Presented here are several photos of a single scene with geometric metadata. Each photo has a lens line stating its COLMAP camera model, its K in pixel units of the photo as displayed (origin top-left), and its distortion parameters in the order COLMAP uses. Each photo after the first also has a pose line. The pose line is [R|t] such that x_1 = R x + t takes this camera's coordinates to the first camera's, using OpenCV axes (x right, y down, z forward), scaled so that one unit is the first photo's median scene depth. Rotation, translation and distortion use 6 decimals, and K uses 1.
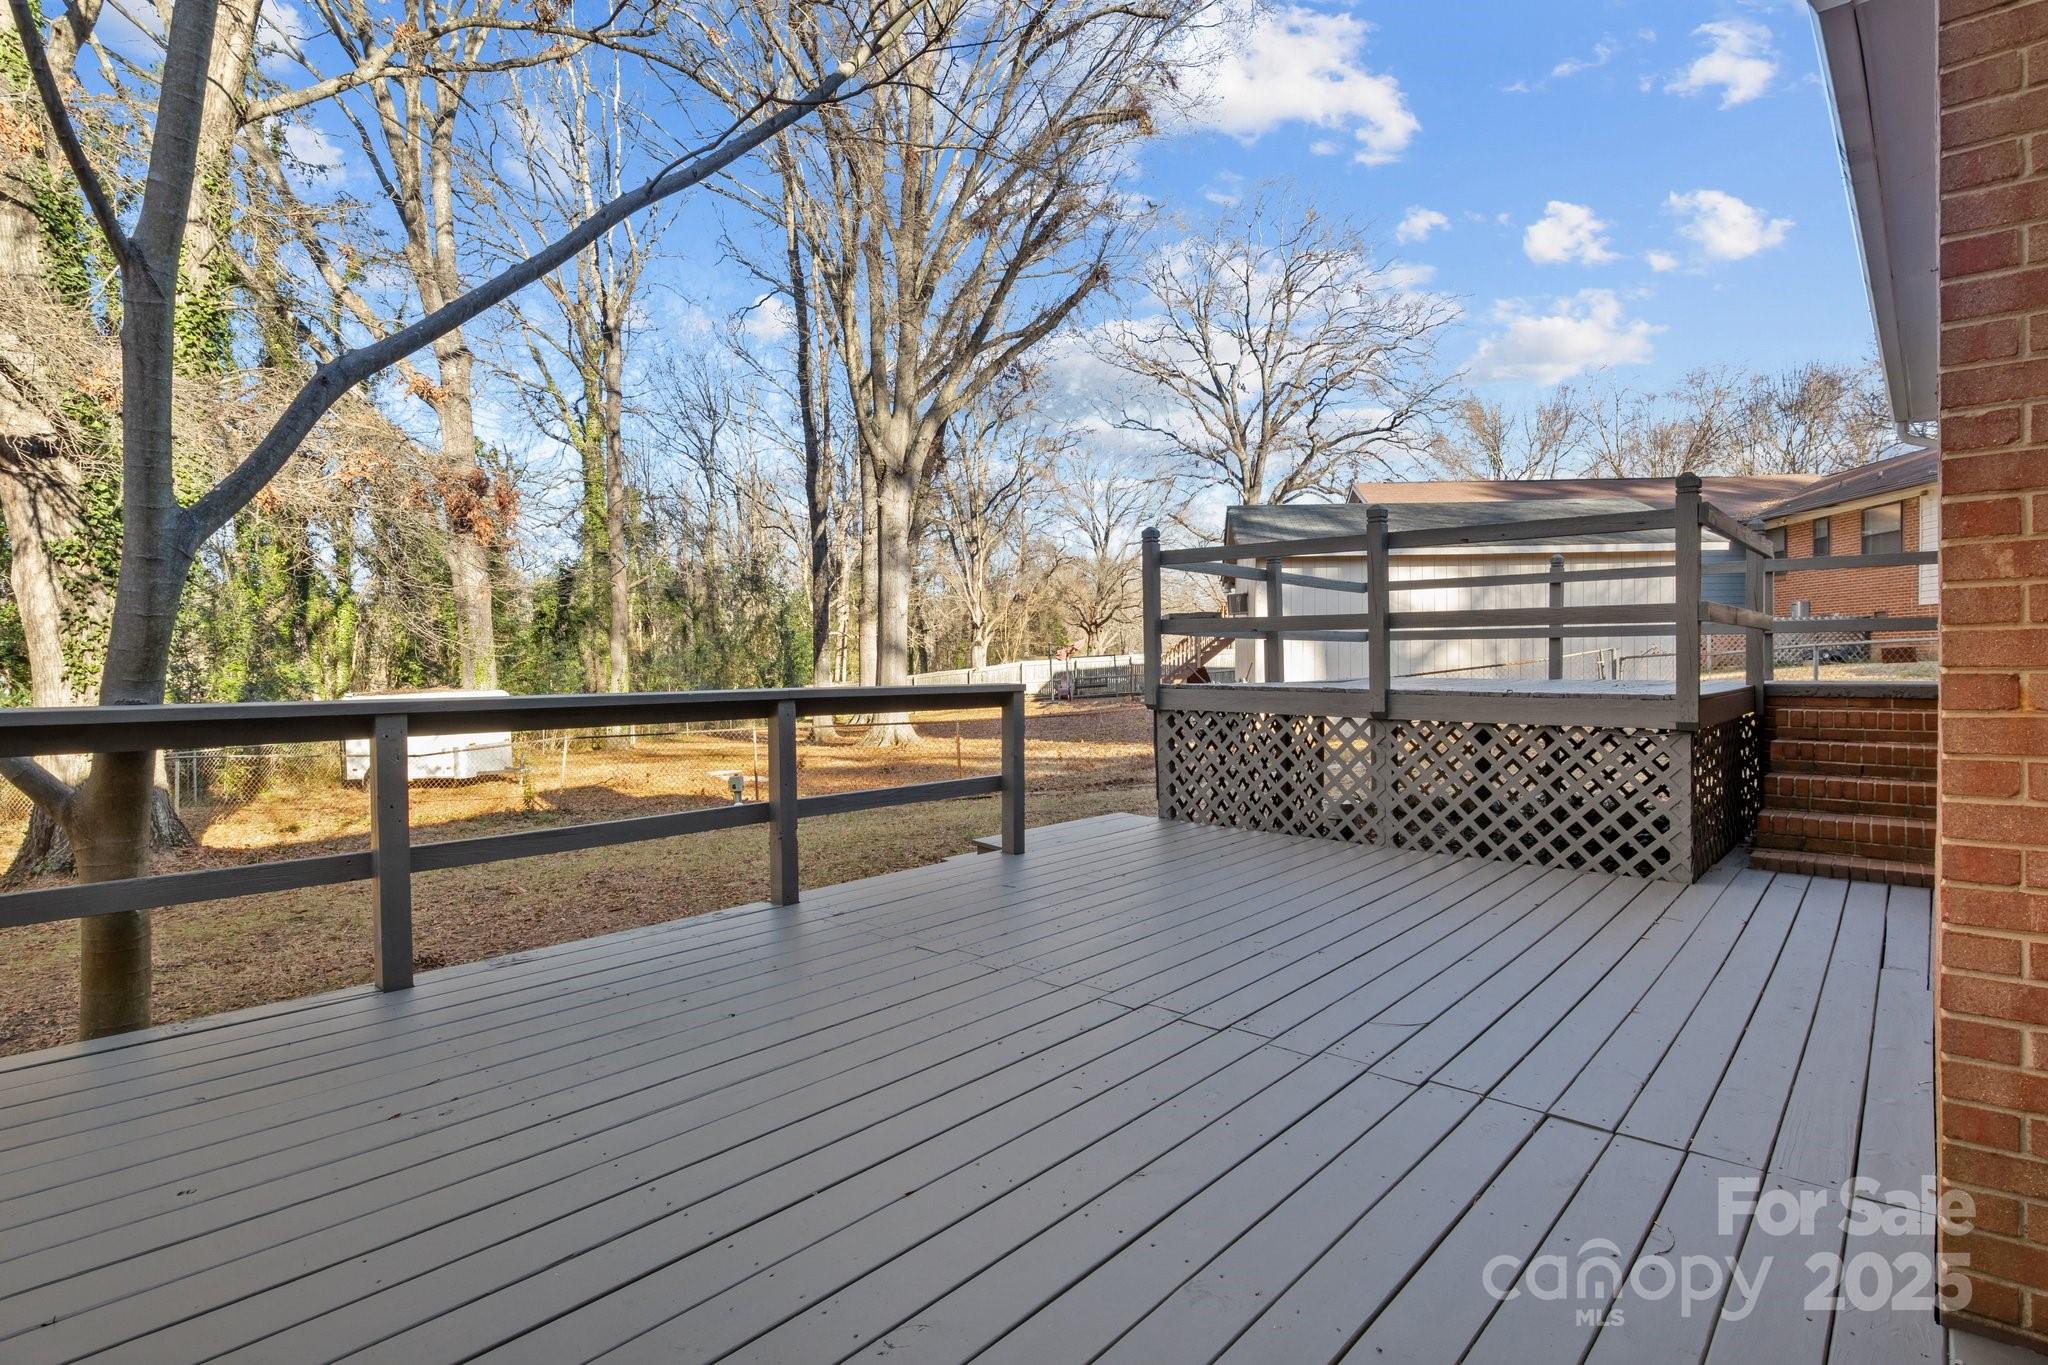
lens RADIAL K [[1017.9, 0, 1030.8], [0, 1017.9, 669.3], [0, 0, 1]] dist [-0.008081, -0.000457]
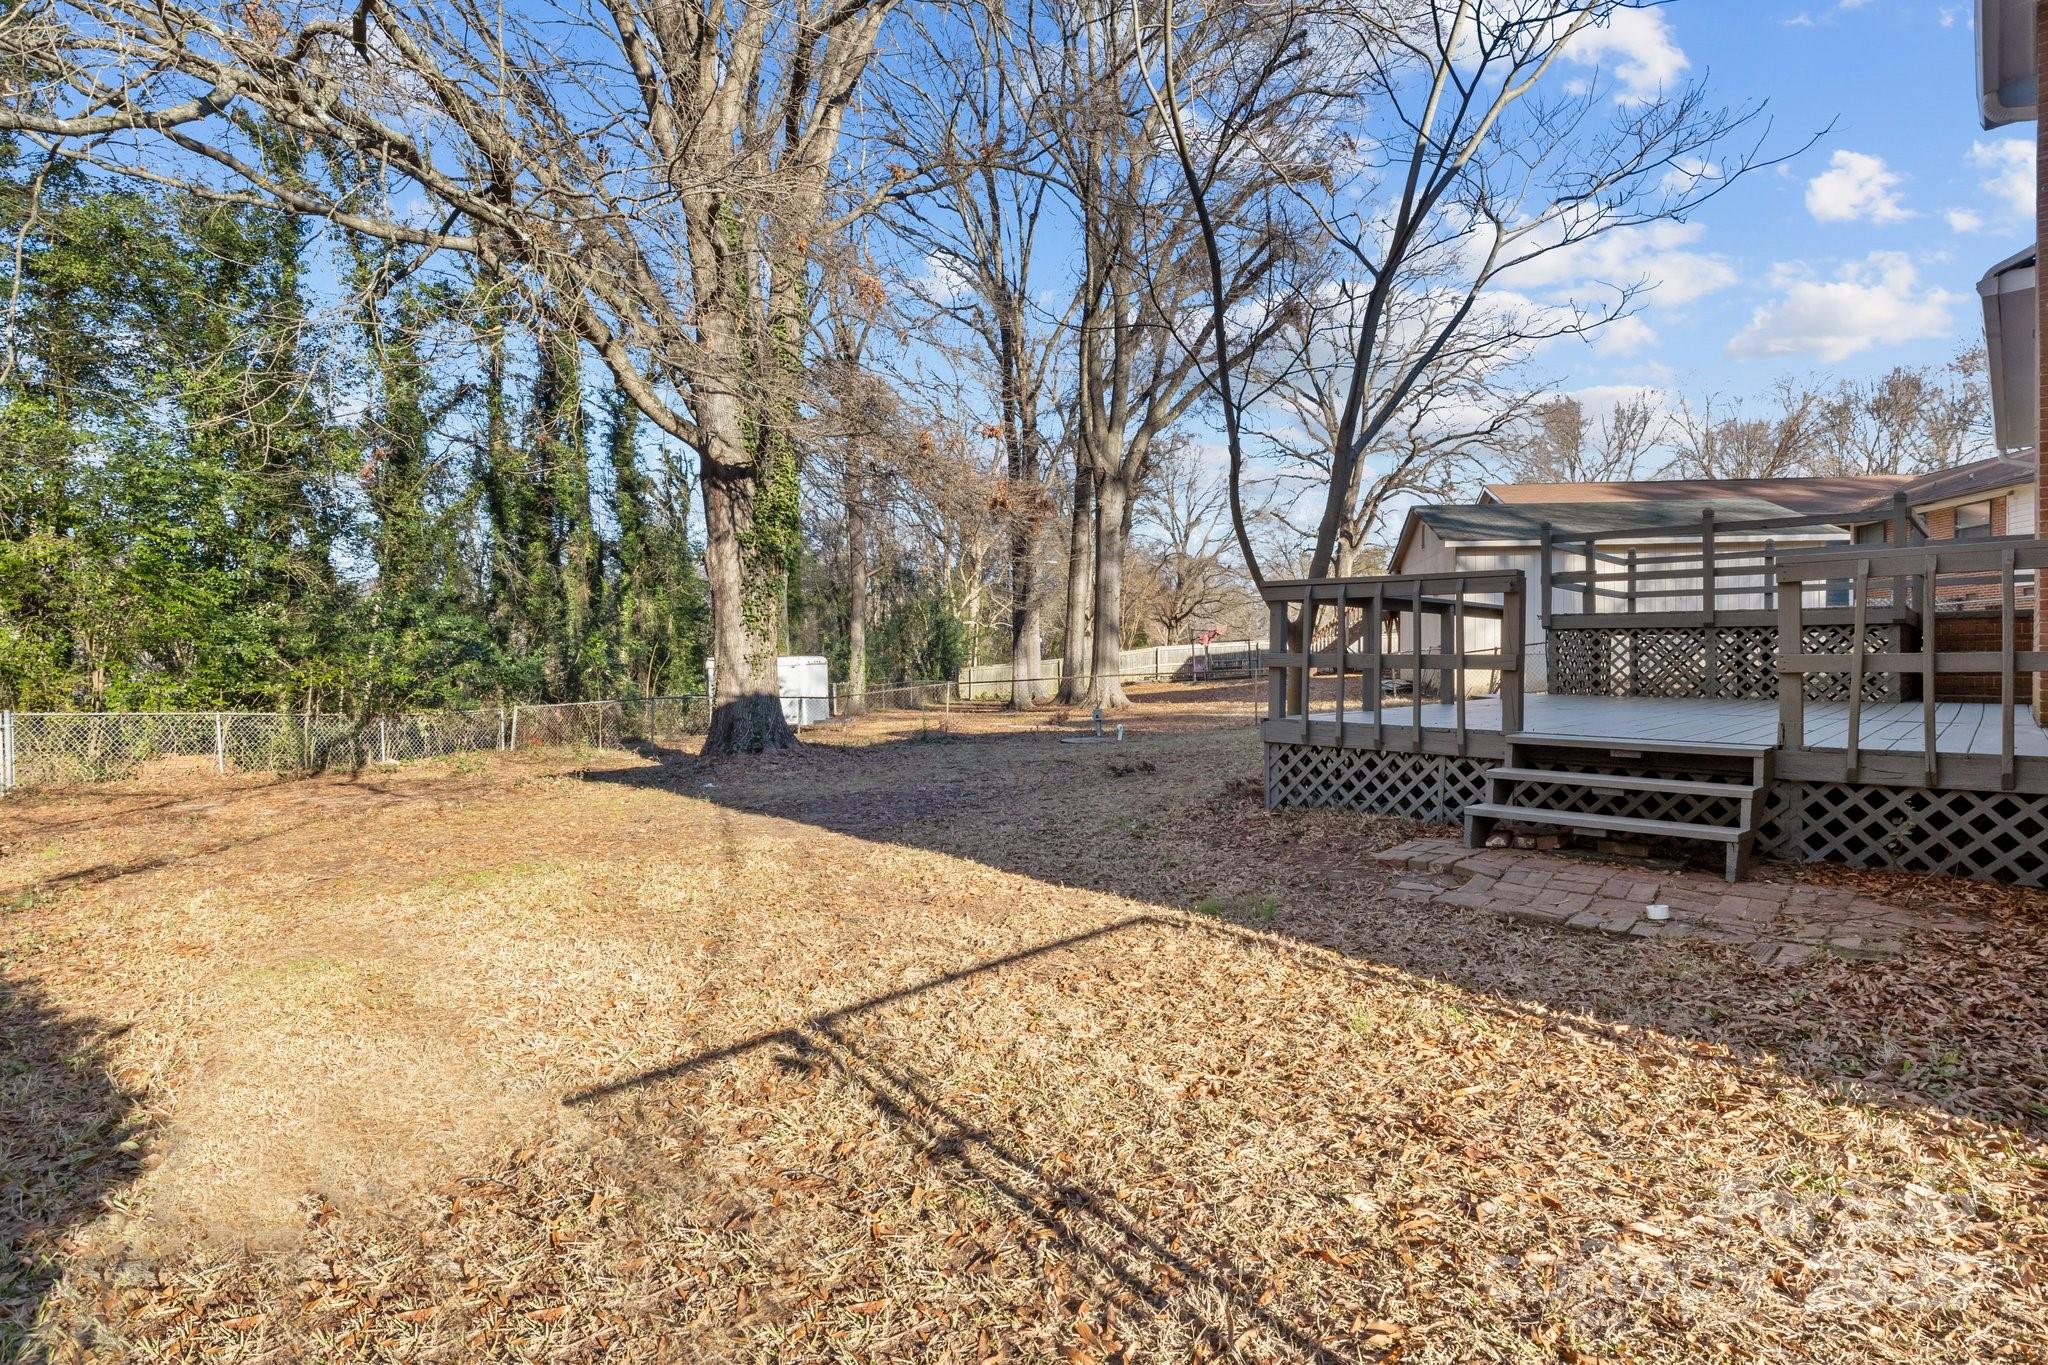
lens RADIAL K [[1017.9, 0, 1030.8], [0, 1017.9, 669.3], [0, 0, 1]] dist [-0.008081, -0.000457]
pose [[0.999105, 0.002833, -0.042207, -0.107364], [-0.002786, 0.999995, 0.001182, 0.017048], [0.042210, -0.001064, 0.999108, -0.115999]]
